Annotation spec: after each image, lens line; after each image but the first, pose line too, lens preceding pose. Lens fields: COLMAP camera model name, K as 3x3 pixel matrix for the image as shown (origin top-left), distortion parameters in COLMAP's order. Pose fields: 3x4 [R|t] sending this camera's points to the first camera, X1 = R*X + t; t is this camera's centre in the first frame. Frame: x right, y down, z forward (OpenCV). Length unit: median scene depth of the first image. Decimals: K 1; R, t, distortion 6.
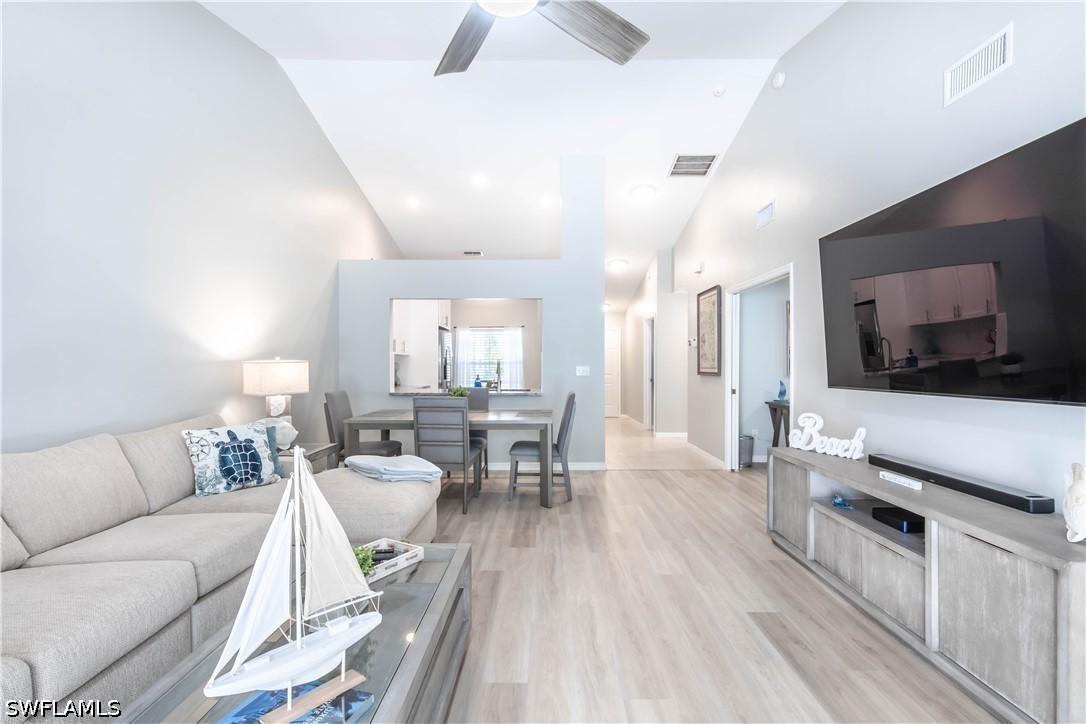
lens RADIAL K [[523.5, 0, 541.8], [0, 523.5, 363.9], [0, 0, 1]] dist [0.002533, -0.001519]
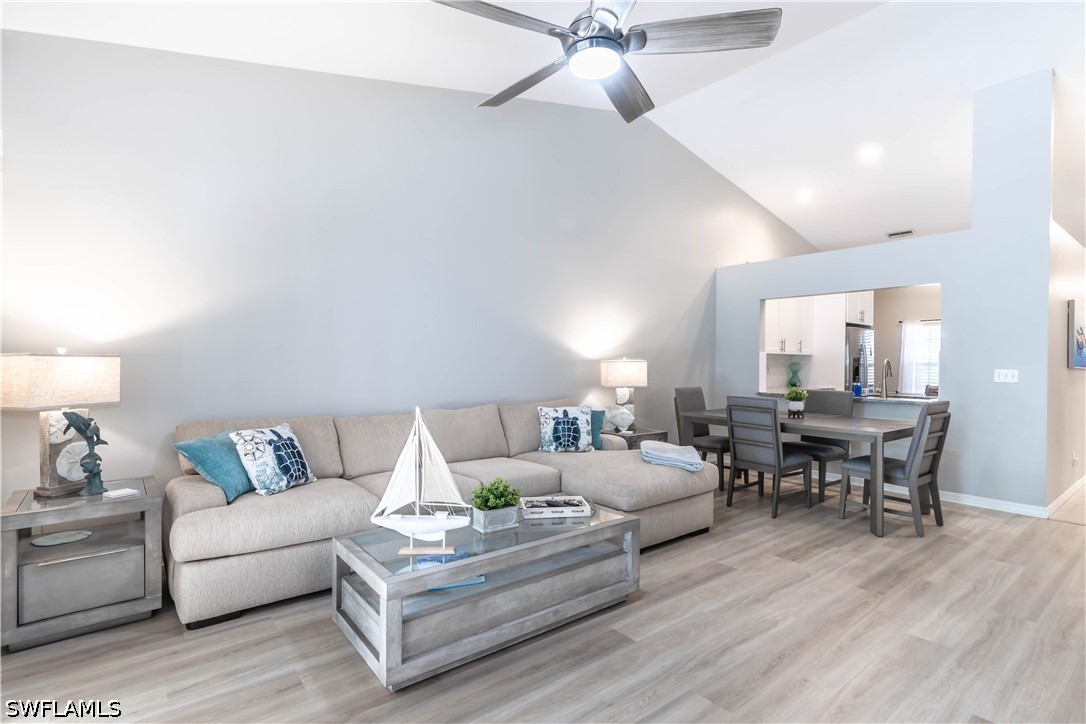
lens RADIAL K [[523.5, 0, 549.3], [0, 523.5, 361.2], [0, 0, 1]] dist [0.002533, -0.001519]
pose [[0.634638, 0.005074, -0.772793, 0.415042], [-0.009061, 0.999959, -0.000876, -0.000871], [0.772757, 0.007558, 0.634657, 0.069913]]
